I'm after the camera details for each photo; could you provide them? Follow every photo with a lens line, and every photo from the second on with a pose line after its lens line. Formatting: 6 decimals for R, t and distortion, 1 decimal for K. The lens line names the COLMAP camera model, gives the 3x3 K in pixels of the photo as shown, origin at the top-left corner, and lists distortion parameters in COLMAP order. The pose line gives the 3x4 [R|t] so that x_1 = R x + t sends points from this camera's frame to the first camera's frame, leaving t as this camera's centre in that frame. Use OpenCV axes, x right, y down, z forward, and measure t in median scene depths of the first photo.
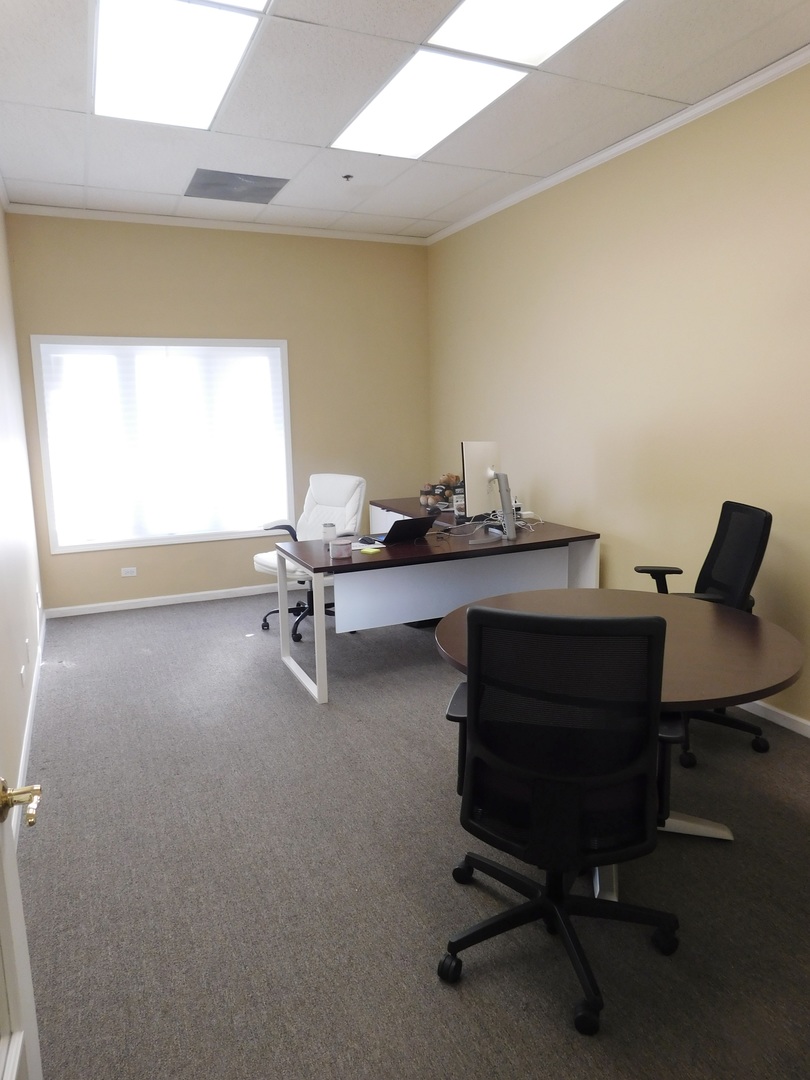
lens RADIAL K [[701.6, 0, 403.1], [0, 701.6, 540.3], [0, 0, 1]] dist [-0.093351, 0.058455]
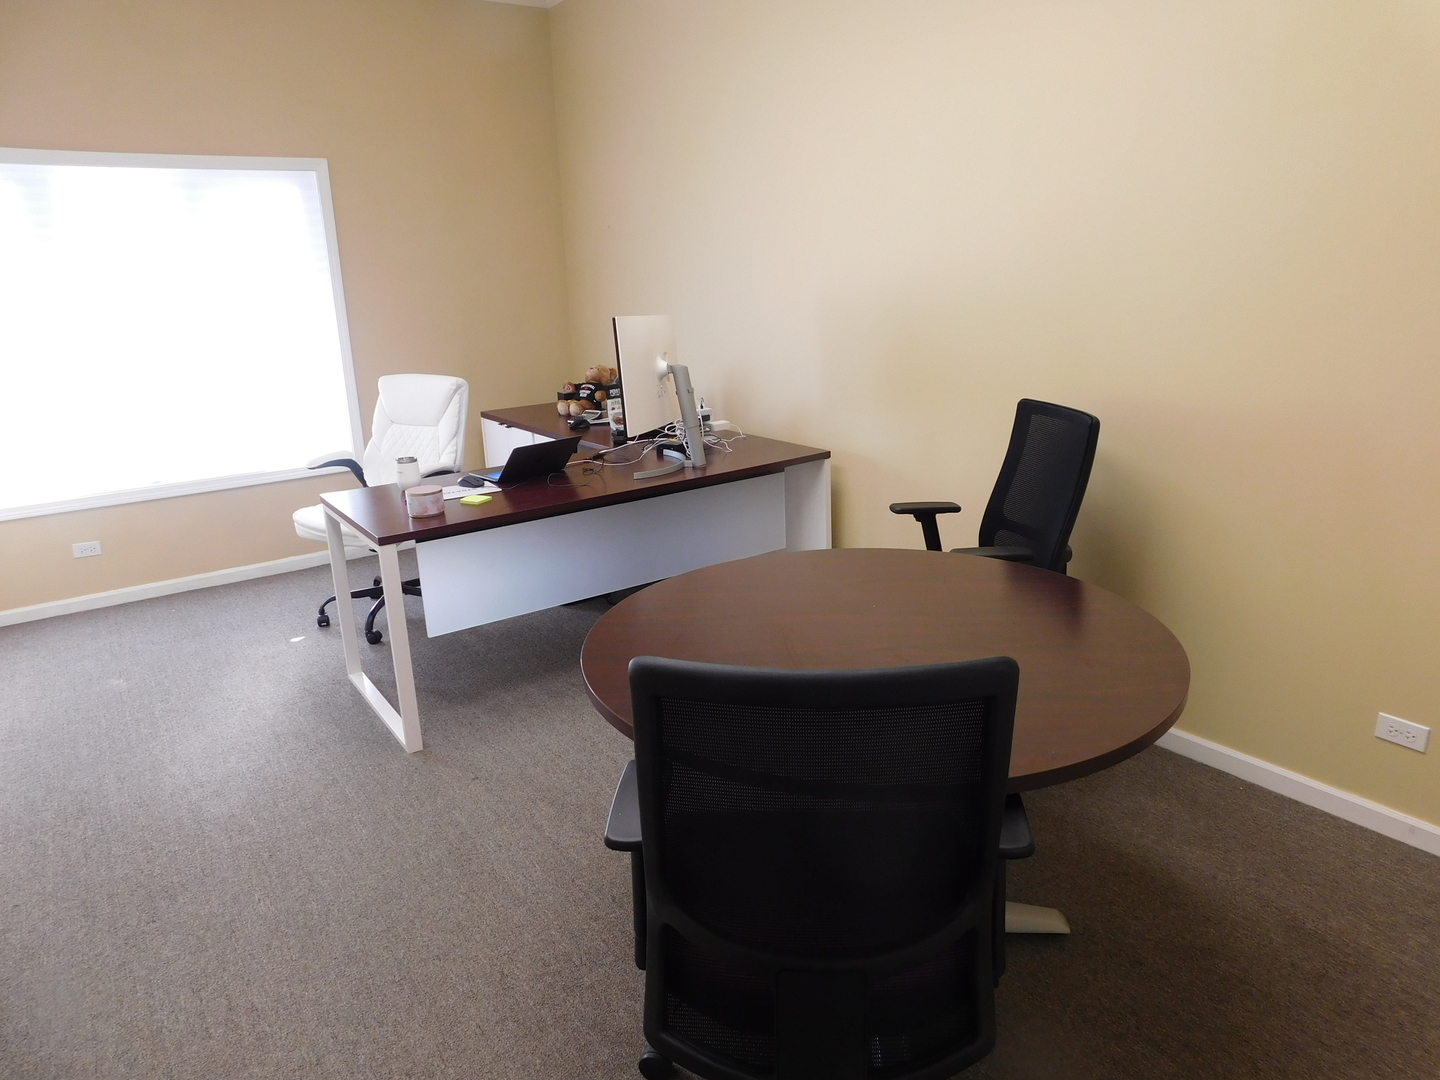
lens RADIAL K [[935.4, 0, 736.3], [0, 935.4, 544.6], [0, 0, 1]] dist [-0.093351, 0.058455]
pose [[0.979361, -0.067721, 0.190437, 0.019739], [0.048063, 0.993202, 0.106018, -0.021312], [-0.196322, -0.094677, 0.975958, 0.148717]]
